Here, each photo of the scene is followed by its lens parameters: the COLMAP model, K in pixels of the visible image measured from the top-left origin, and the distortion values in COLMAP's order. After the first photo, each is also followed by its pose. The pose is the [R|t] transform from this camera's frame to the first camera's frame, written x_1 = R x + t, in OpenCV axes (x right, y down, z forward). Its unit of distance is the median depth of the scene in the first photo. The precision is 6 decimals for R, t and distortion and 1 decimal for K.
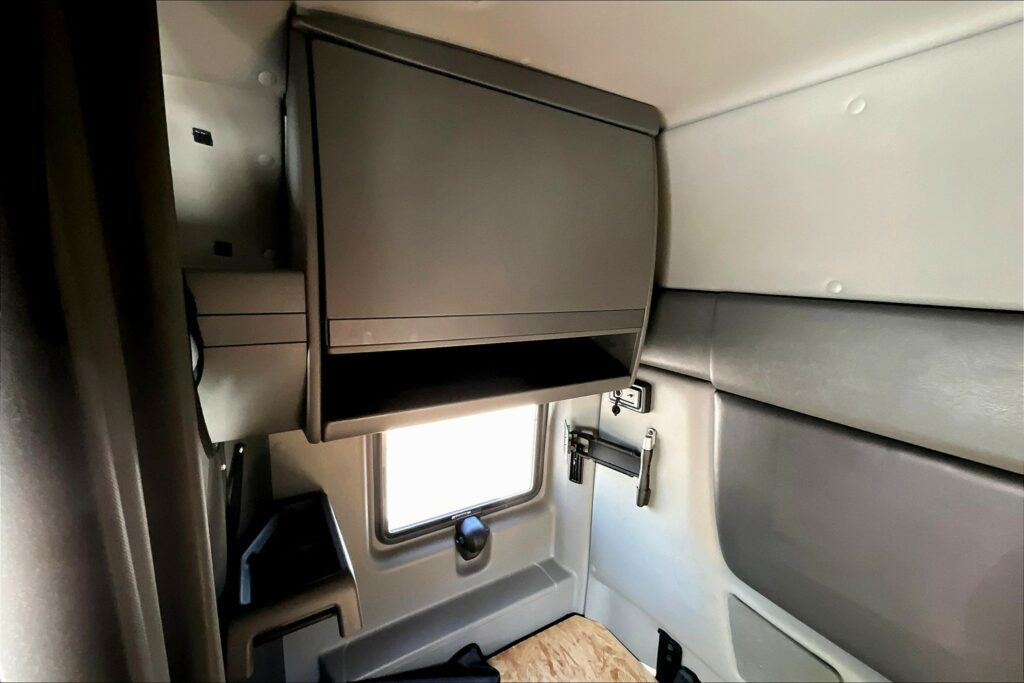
lens RADIAL K [[408.6, 0, 513.8], [0, 408.6, 343.2], [0, 0, 1]] dist [-0.000104, 0.000337]
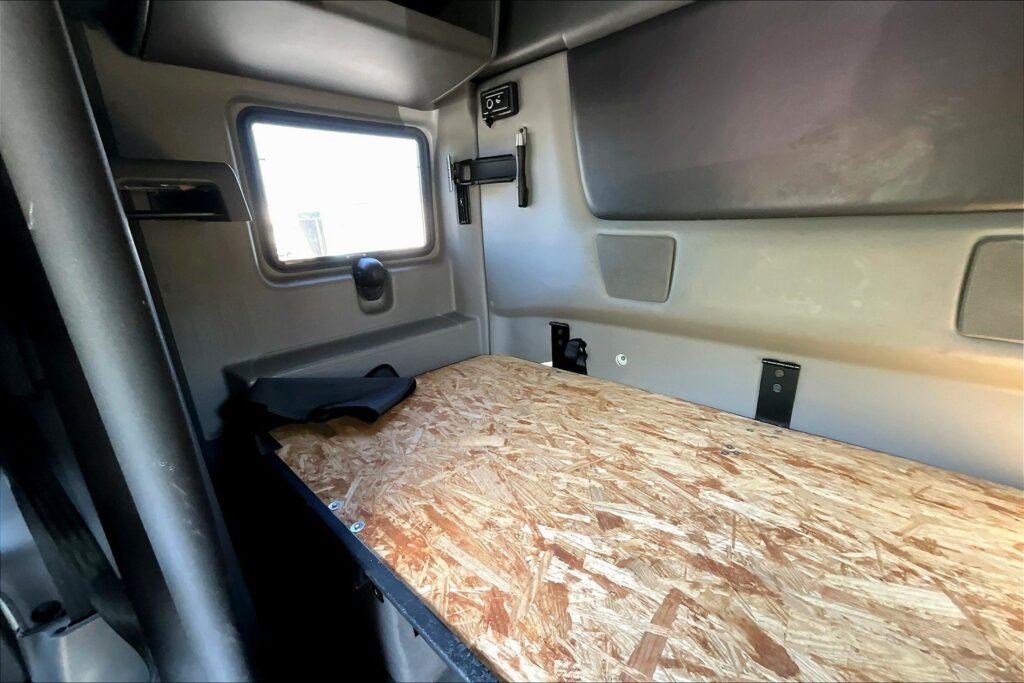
lens RADIAL K [[408.6, 0, 513.4], [0, 408.6, 342.5], [0, 0, 1]] dist [-0.000104, 0.000337]
pose [[0.964479, -0.144870, 0.220889, -0.008282], [0.118926, 0.984798, 0.126604, 0.561551], [-0.235873, -0.095838, 0.967047, -0.093304]]
